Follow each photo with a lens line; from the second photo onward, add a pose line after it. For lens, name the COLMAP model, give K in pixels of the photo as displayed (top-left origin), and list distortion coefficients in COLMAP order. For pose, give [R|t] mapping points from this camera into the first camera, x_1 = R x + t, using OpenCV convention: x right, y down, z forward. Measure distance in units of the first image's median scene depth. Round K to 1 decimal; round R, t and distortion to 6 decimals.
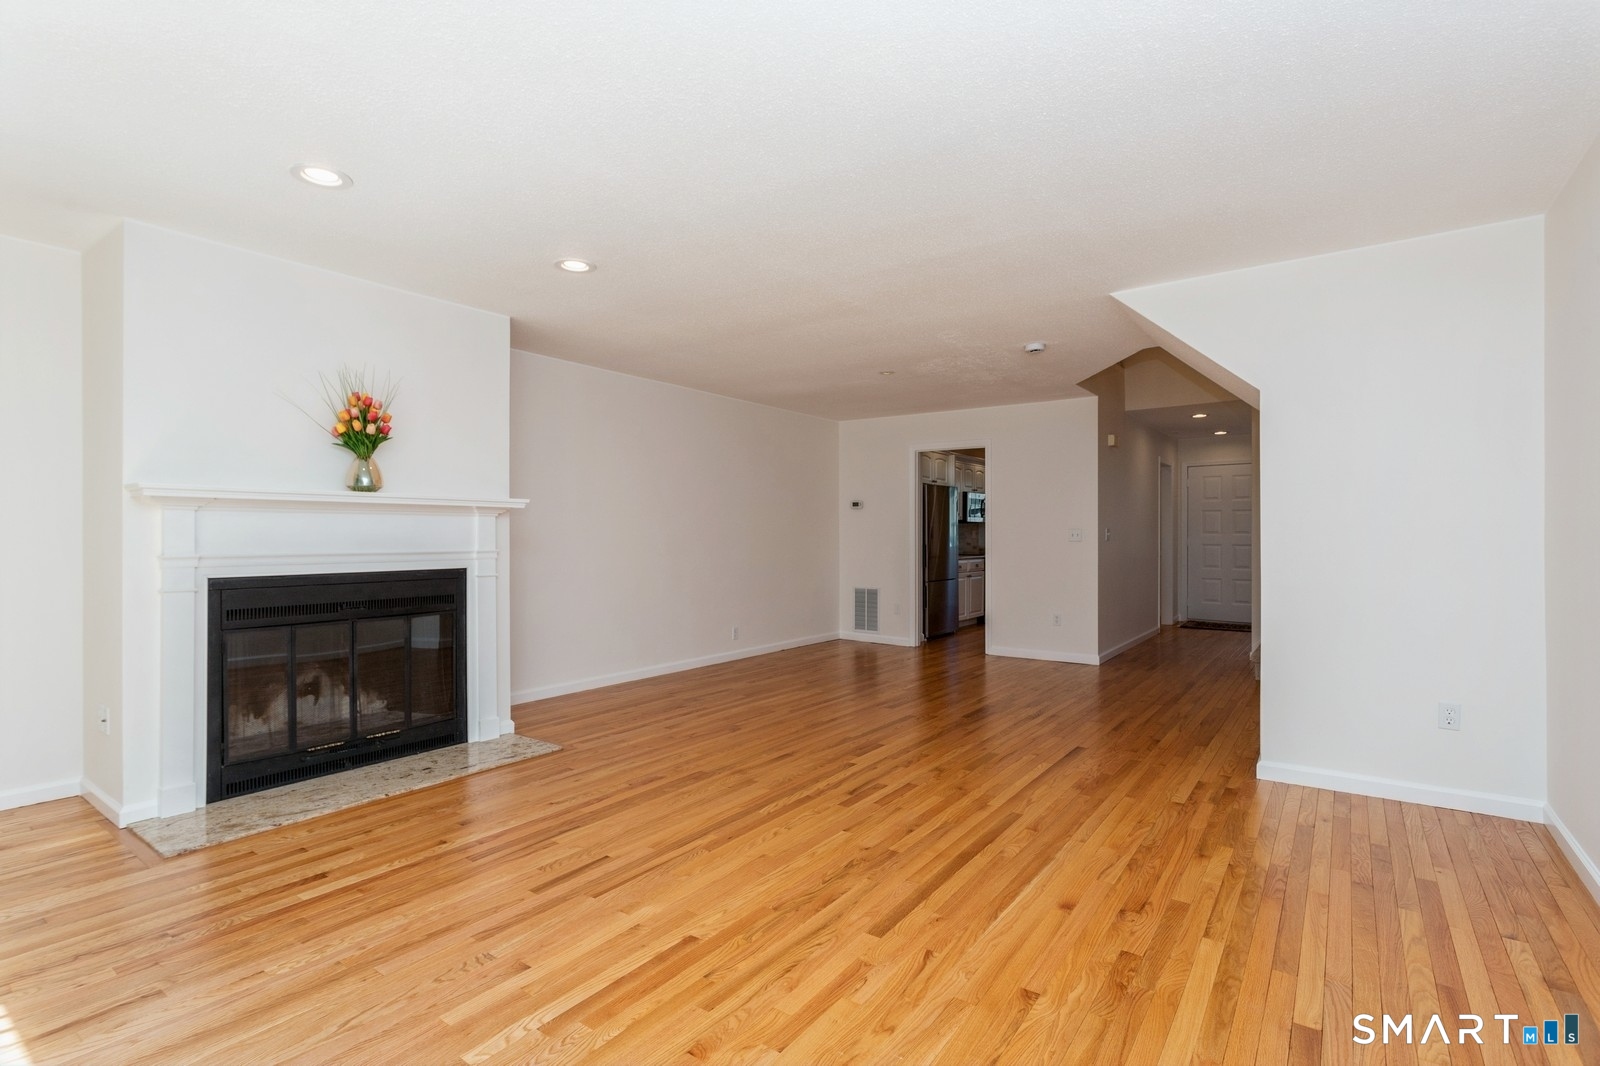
lens RADIAL K [[754.9, 0, 789.1], [0, 754.9, 534.6], [0, 0, 1]] dist [0.000868, 0.001610]
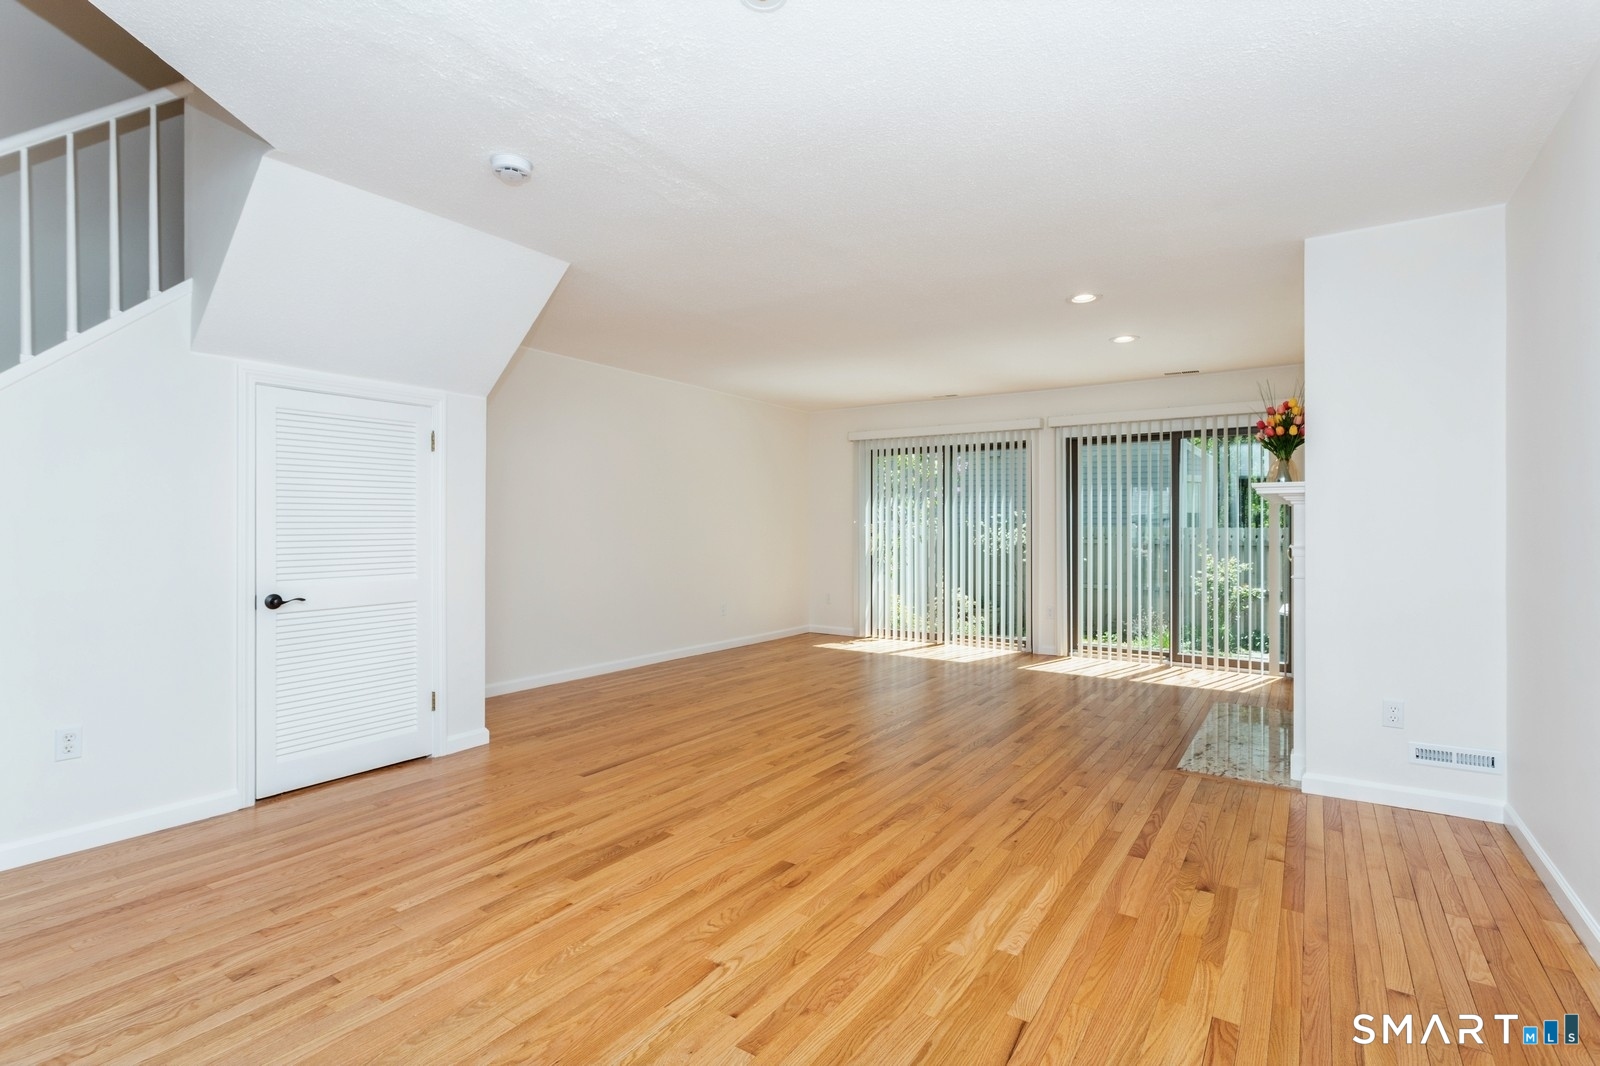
lens RADIAL K [[754.9, 0, 796.8], [0, 754.9, 533.4], [0, 0, 1]] dist [0.000868, 0.001610]
pose [[-0.999175, -0.000895, -0.040603, 0.209450], [-0.001002, 0.999996, 0.002615, 0.007204], [0.040600, 0.002653, -0.999172, 2.154719]]
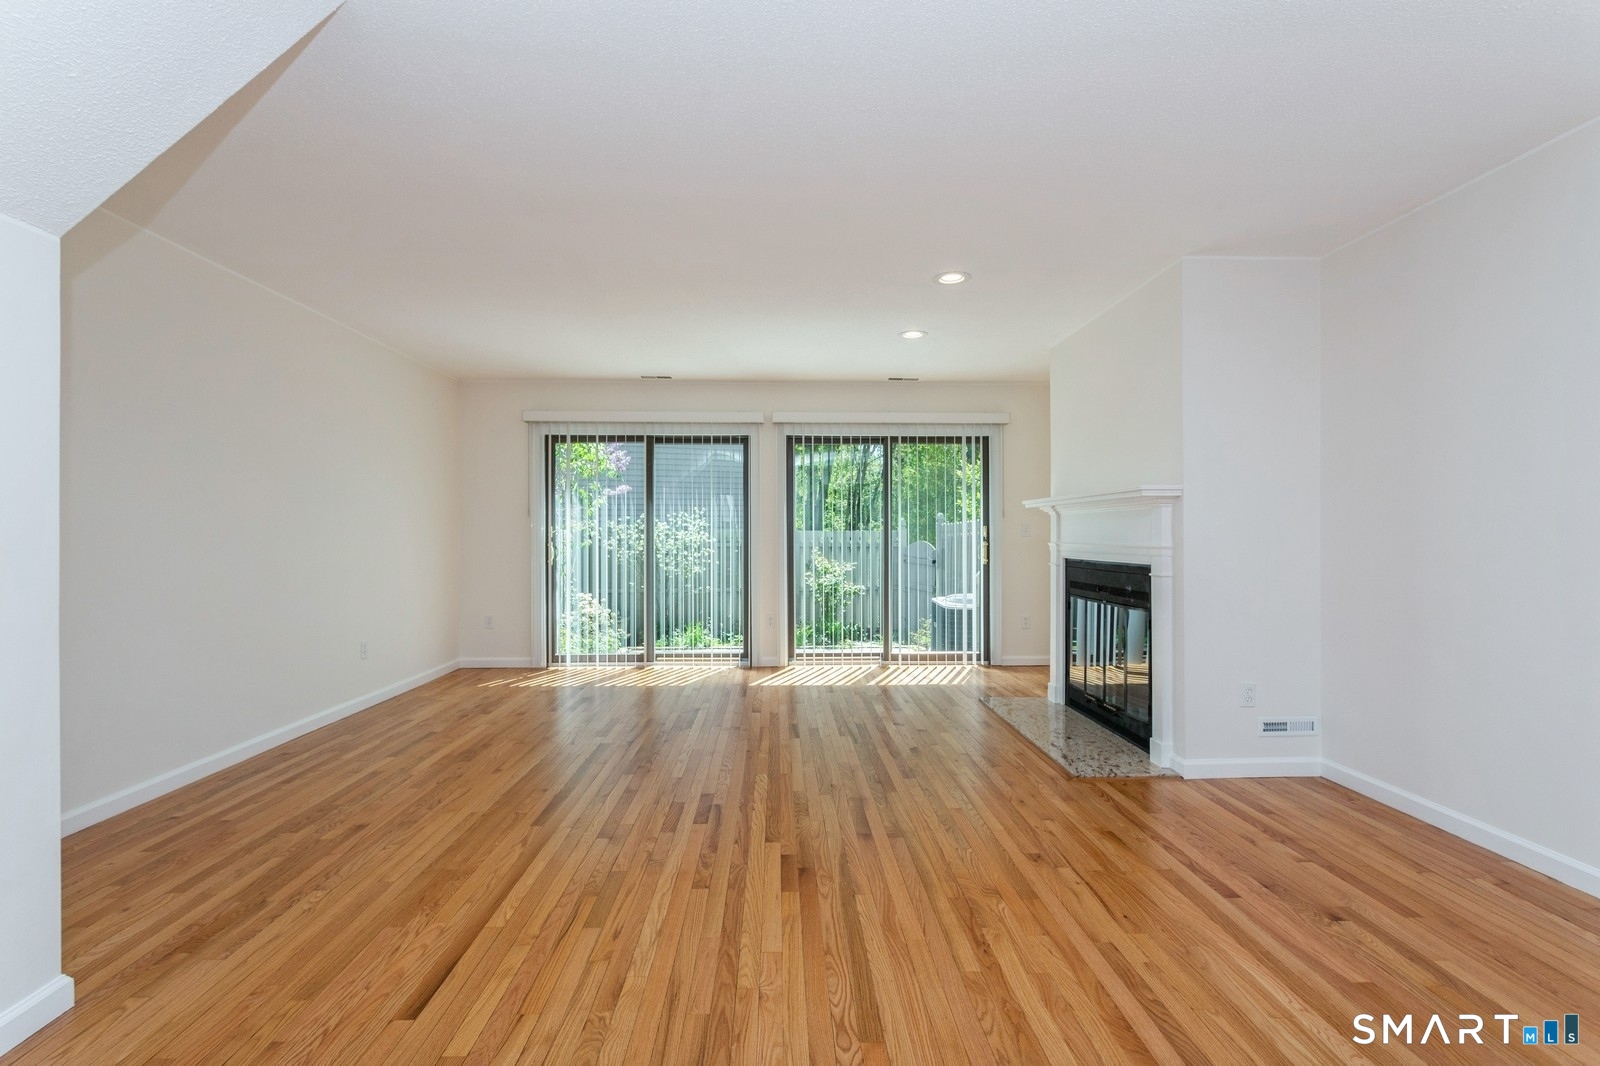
lens RADIAL K [[754.9, 0, 794.6], [0, 754.9, 532.9], [0, 0, 1]] dist [0.000868, 0.001610]
pose [[-0.787024, 0.000444, -0.616922, 0.555068], [0.003645, 0.999986, -0.003930, 0.009789], [0.616911, -0.005342, -0.787015, 1.710266]]
